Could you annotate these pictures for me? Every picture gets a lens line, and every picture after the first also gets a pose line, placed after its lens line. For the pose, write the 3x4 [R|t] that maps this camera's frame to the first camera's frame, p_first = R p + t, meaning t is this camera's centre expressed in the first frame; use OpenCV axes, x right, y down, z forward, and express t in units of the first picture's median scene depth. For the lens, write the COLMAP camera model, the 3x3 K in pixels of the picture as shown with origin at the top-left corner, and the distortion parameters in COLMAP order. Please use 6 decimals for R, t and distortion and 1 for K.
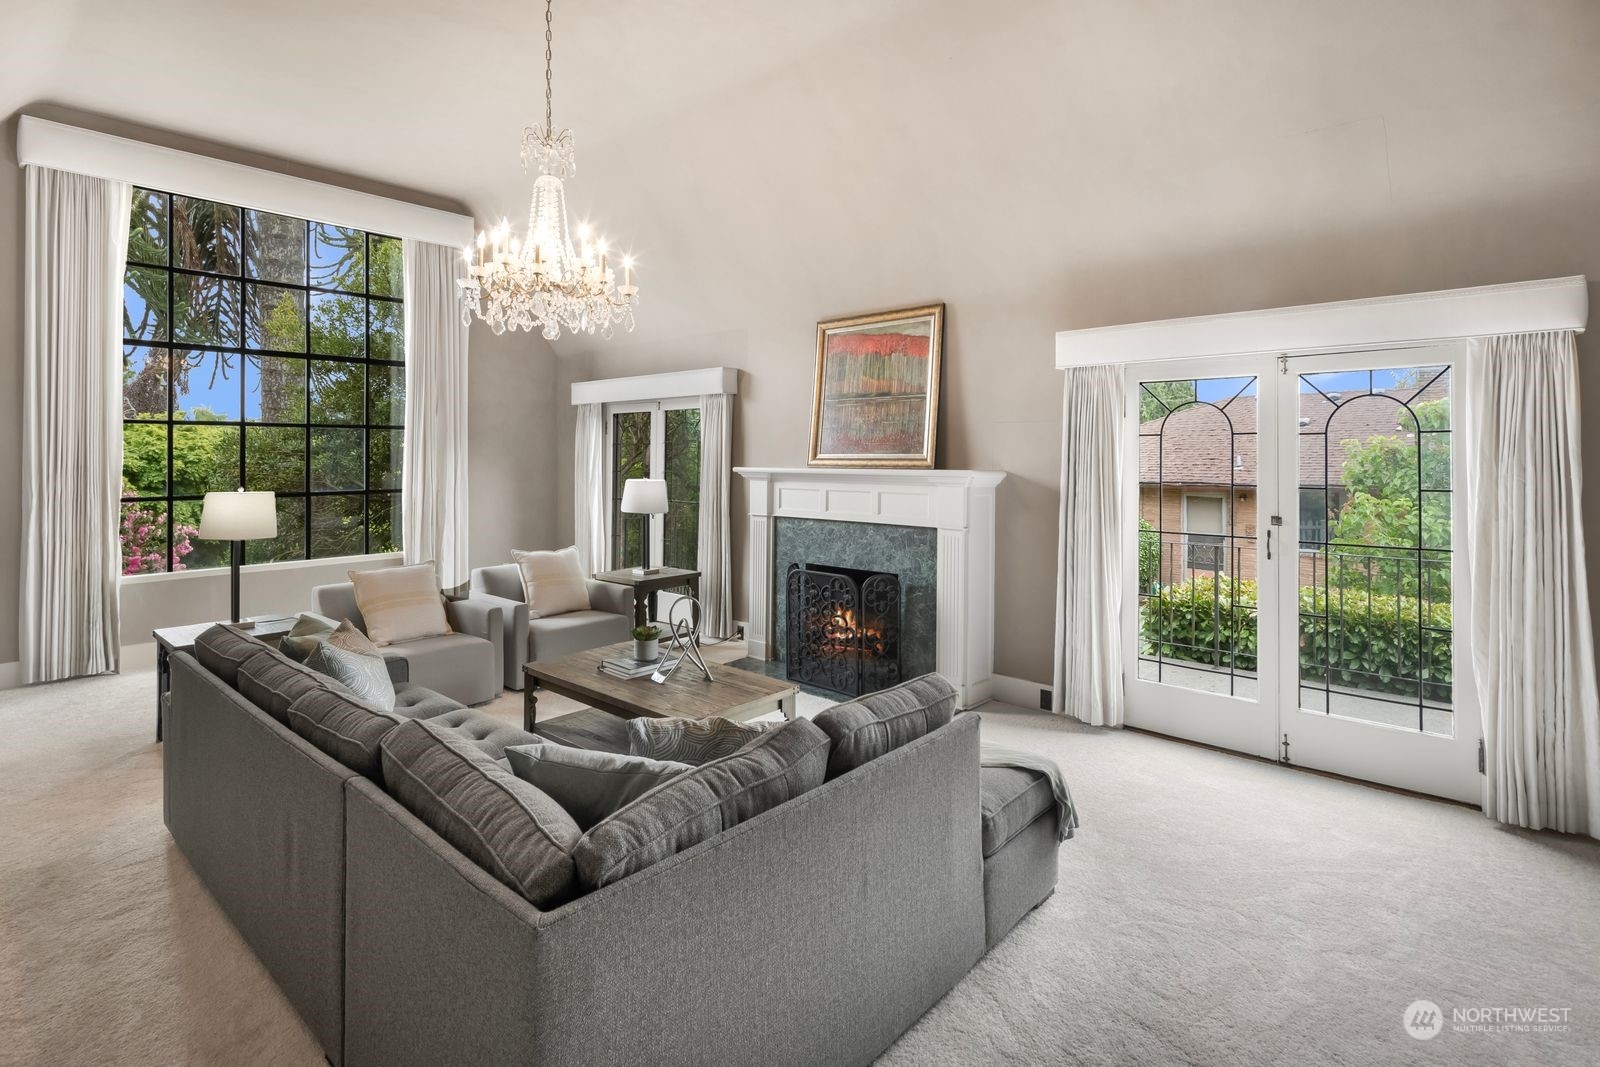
lens RADIAL K [[790.8, 0, 802.6], [0, 790.8, 461.2], [0, 0, 1]] dist [0.000895, 0.000005]
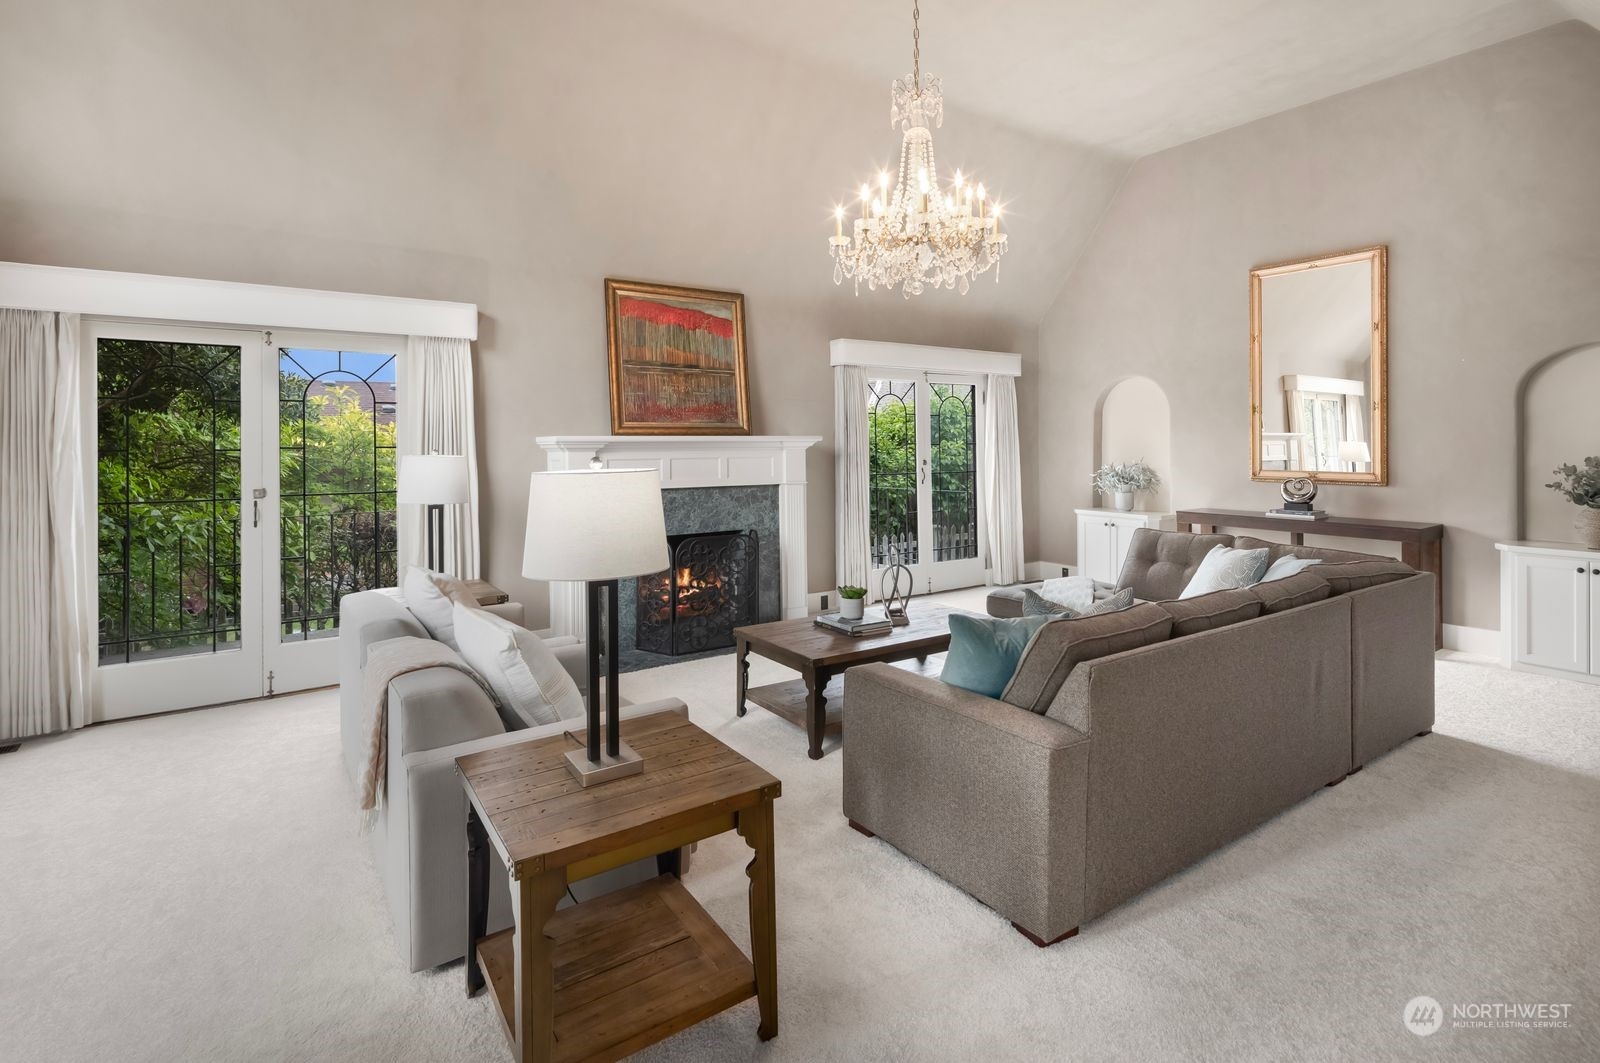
lens RADIAL K [[793.1, 0, 796.7], [0, 793.1, 438.4], [0, 0, 1]] dist [0.002518, 0.000183]
pose [[0.238388, -0.004333, 0.971160, -0.907228], [0.005147, 0.999982, 0.003199, 0.009218], [-0.971156, 0.004236, 0.238406, 0.620765]]
